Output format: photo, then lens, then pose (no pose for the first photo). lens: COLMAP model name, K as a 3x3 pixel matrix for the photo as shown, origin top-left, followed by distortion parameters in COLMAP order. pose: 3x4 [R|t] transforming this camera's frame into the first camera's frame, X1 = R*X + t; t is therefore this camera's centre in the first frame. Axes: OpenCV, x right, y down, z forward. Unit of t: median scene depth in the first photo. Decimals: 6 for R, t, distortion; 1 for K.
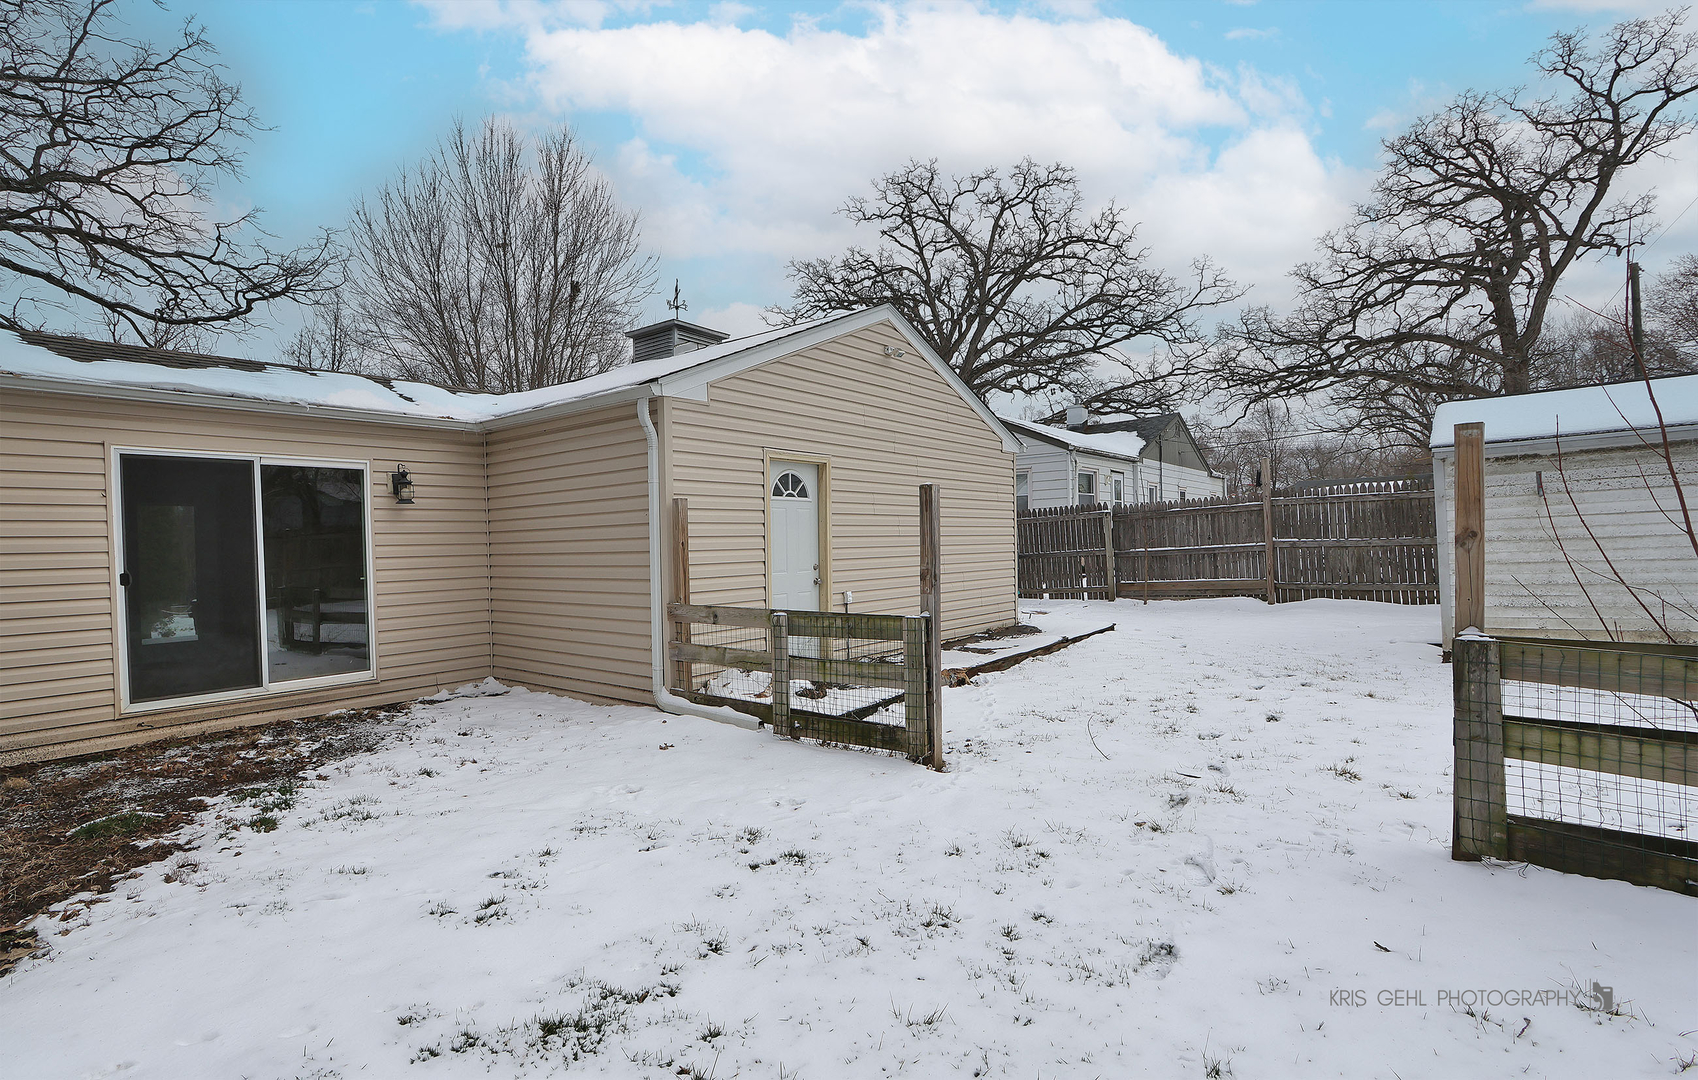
lens RADIAL K [[783.3, 0, 849.0], [0, 783.3, 540.0], [0, 0, 1]] dist [0.002316, 0.000248]
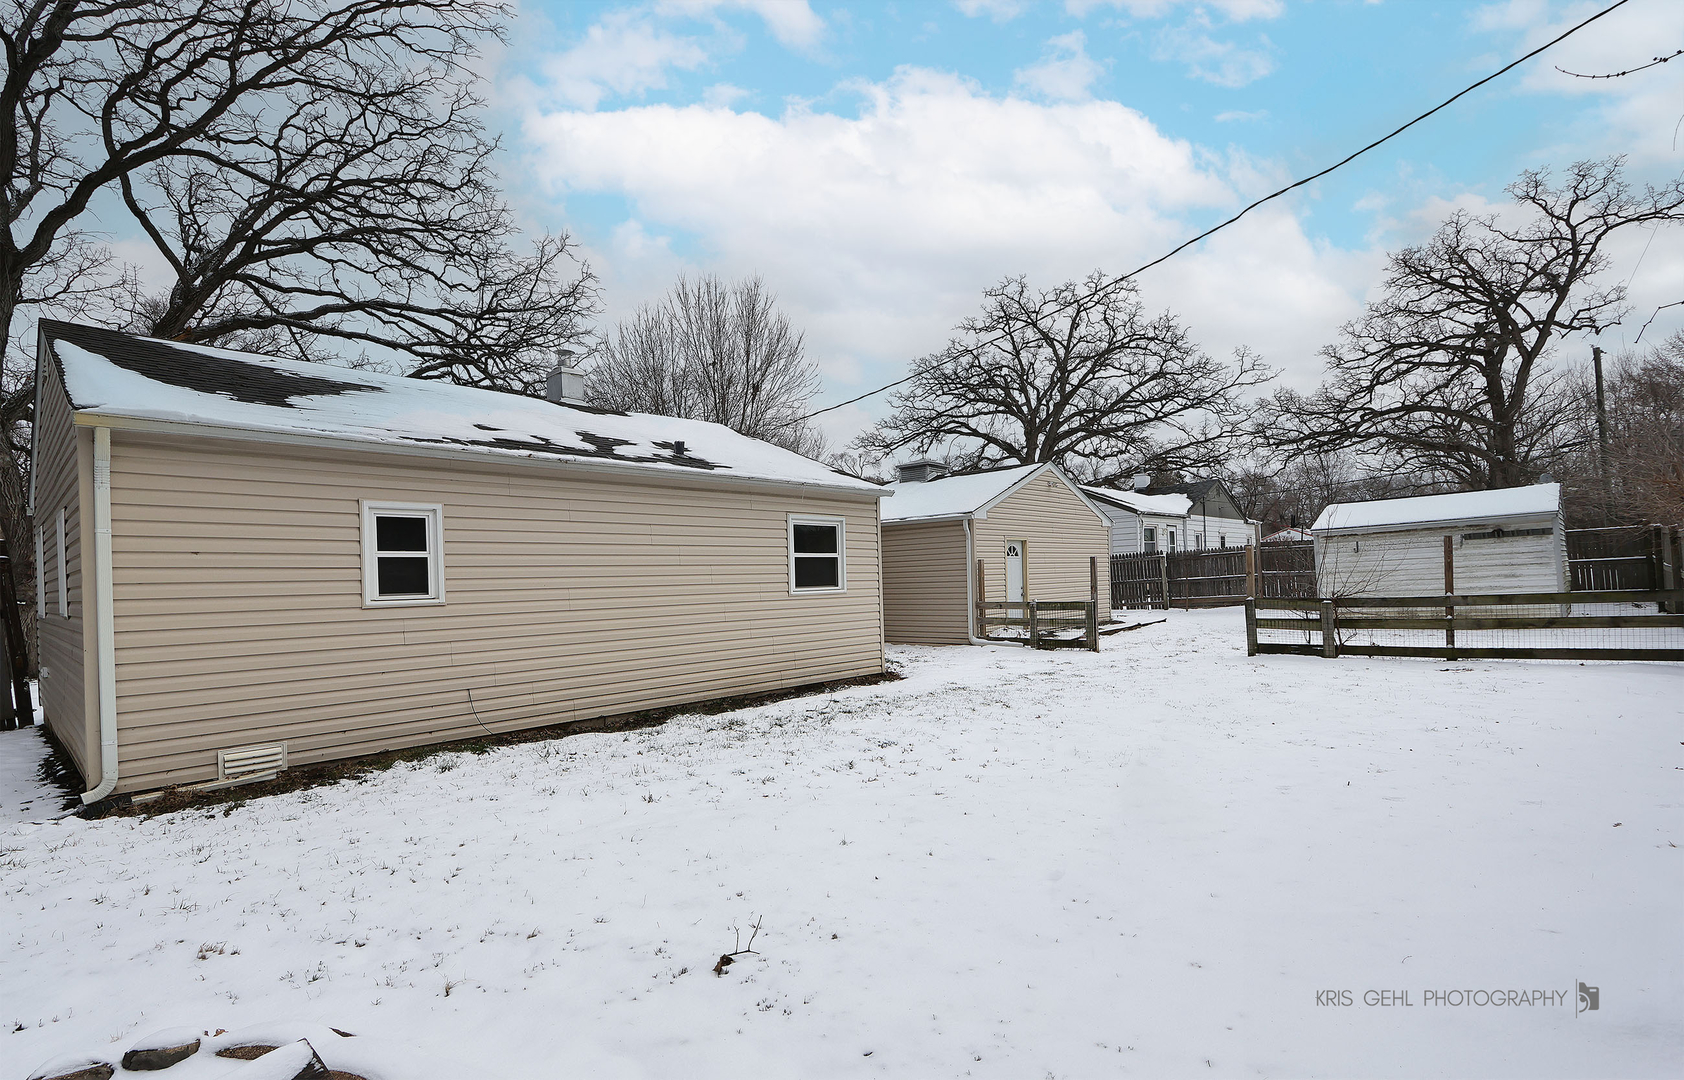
lens RADIAL K [[814.9, 0, 815.9], [0, 814.9, 569.6], [0, 0, 1]] dist [-0.002790, -0.000288]
pose [[0.995342, -0.010462, -0.095840, -0.115730], [0.010074, 0.999939, -0.004535, -0.003446], [0.095882, 0.003548, 0.995386, -0.385046]]
